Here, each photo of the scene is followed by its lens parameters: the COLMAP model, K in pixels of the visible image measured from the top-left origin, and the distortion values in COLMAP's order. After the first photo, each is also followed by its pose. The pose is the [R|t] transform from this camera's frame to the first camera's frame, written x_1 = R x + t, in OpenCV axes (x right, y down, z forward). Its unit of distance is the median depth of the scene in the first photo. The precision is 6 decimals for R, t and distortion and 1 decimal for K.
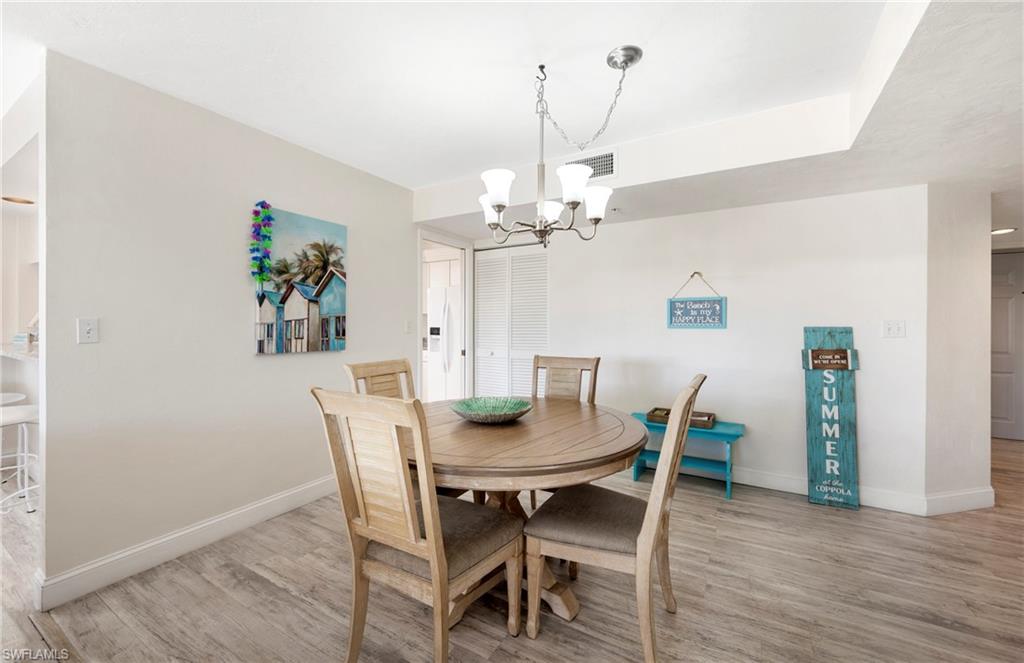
lens RADIAL K [[405.0, 0, 512.0], [0, 405.0, 331.5], [0, 0, 1]] dist [-0.001359, -0.000250]
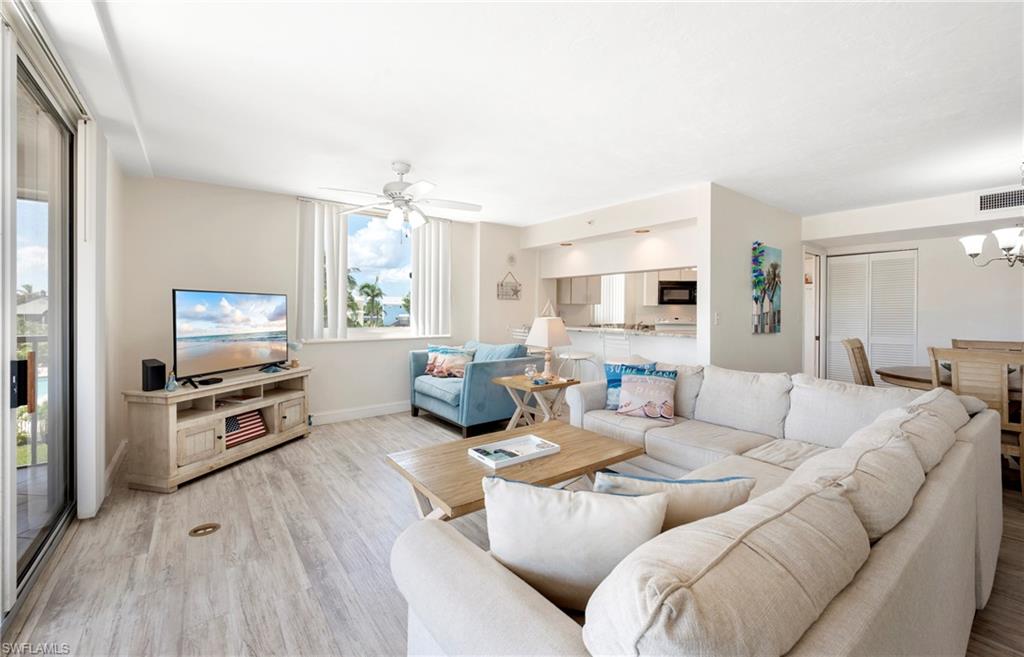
lens RADIAL K [[413.0, 0, 516.5], [0, 413.0, 313.8], [0, 0, 1]] dist [-0.000030, 0.000049]
pose [[0.931787, 0.010331, -0.362859, -0.808010], [-0.015617, 0.999810, -0.011638, 0.009872], [0.362670, 0.016511, 0.931771, -0.825104]]
